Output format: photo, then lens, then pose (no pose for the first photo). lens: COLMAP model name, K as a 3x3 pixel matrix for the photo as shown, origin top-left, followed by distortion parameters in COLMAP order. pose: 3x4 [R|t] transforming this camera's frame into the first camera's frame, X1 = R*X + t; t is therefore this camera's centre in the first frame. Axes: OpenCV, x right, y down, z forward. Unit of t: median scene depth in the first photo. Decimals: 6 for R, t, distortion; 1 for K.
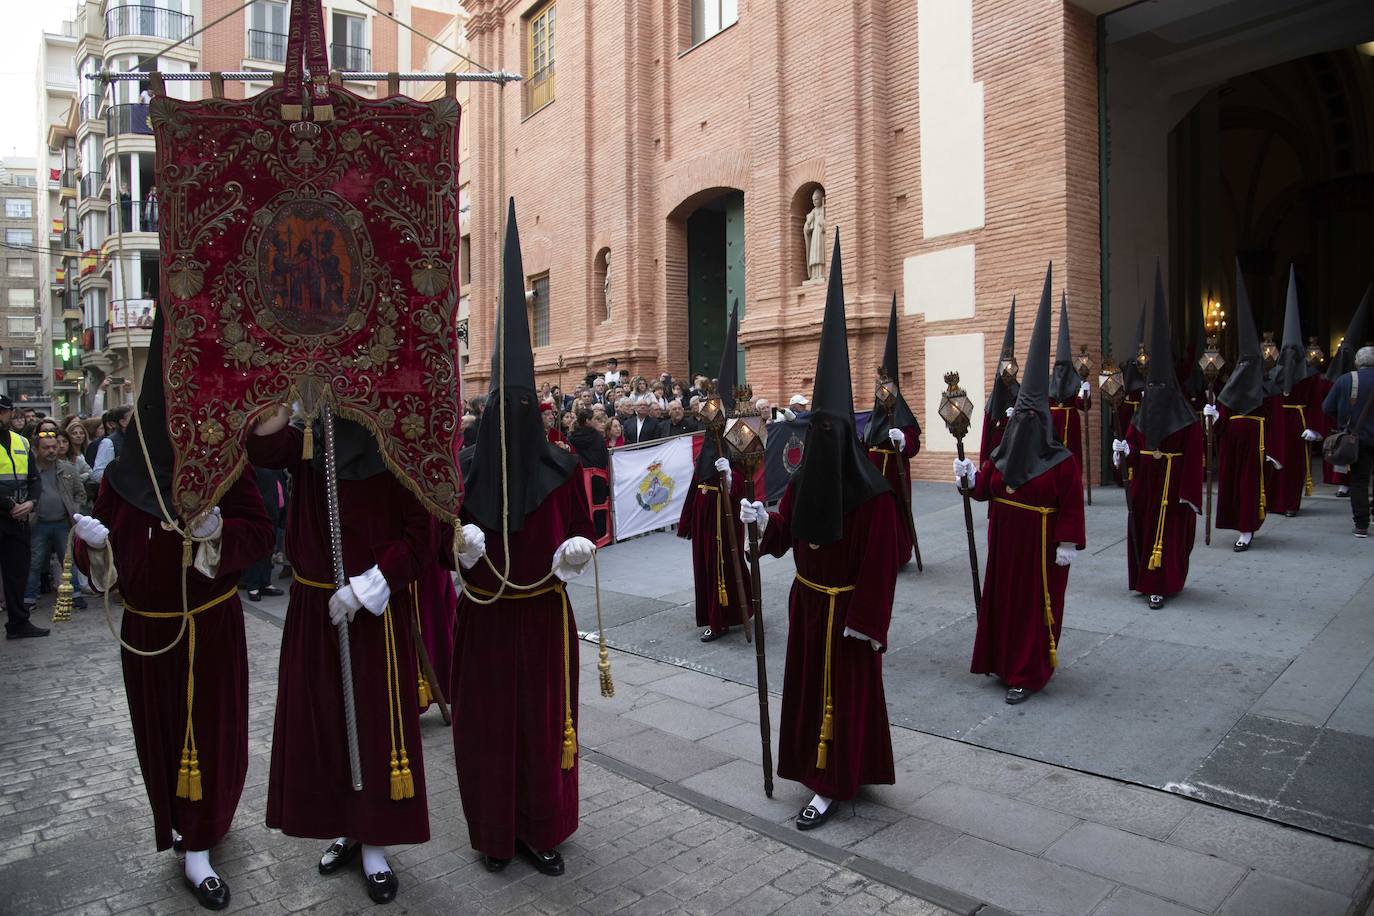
lens RADIAL K [[924.7, 0, 687.0], [0, 924.7, 458.0], [0, 0, 1]] dist [-0.109235, 0.056956]
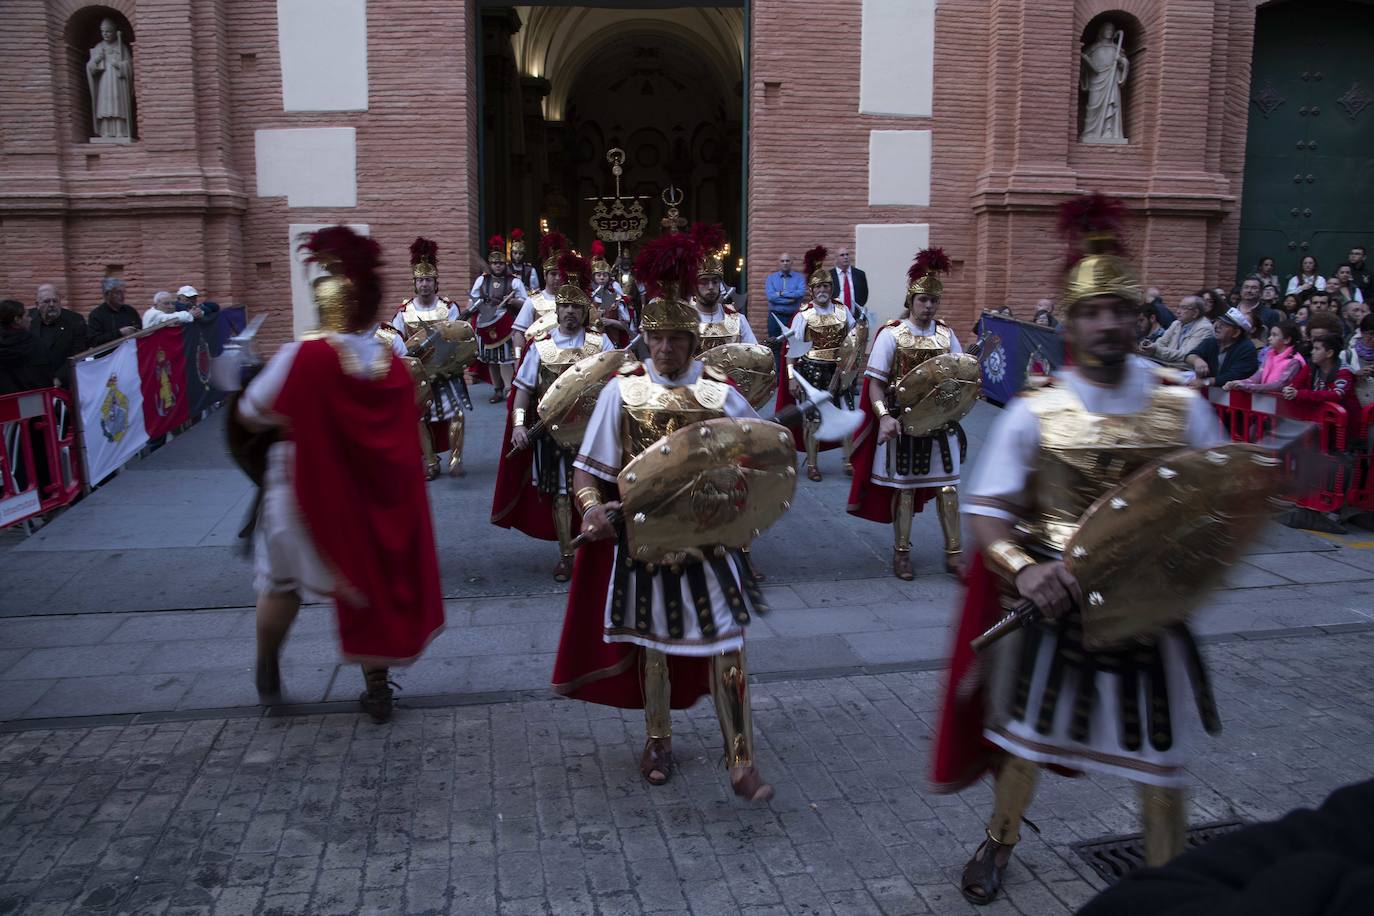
lens RADIAL K [[924.7, 0, 687.0], [0, 924.7, 458.0], [0, 0, 1]] dist [-0.109235, 0.056956]
pose [[0.532493, -0.120560, 0.837804, -0.320232], [0.028902, 0.991817, 0.124353, -0.003620], [-0.845941, -0.042003, 0.531620, 0.209077]]
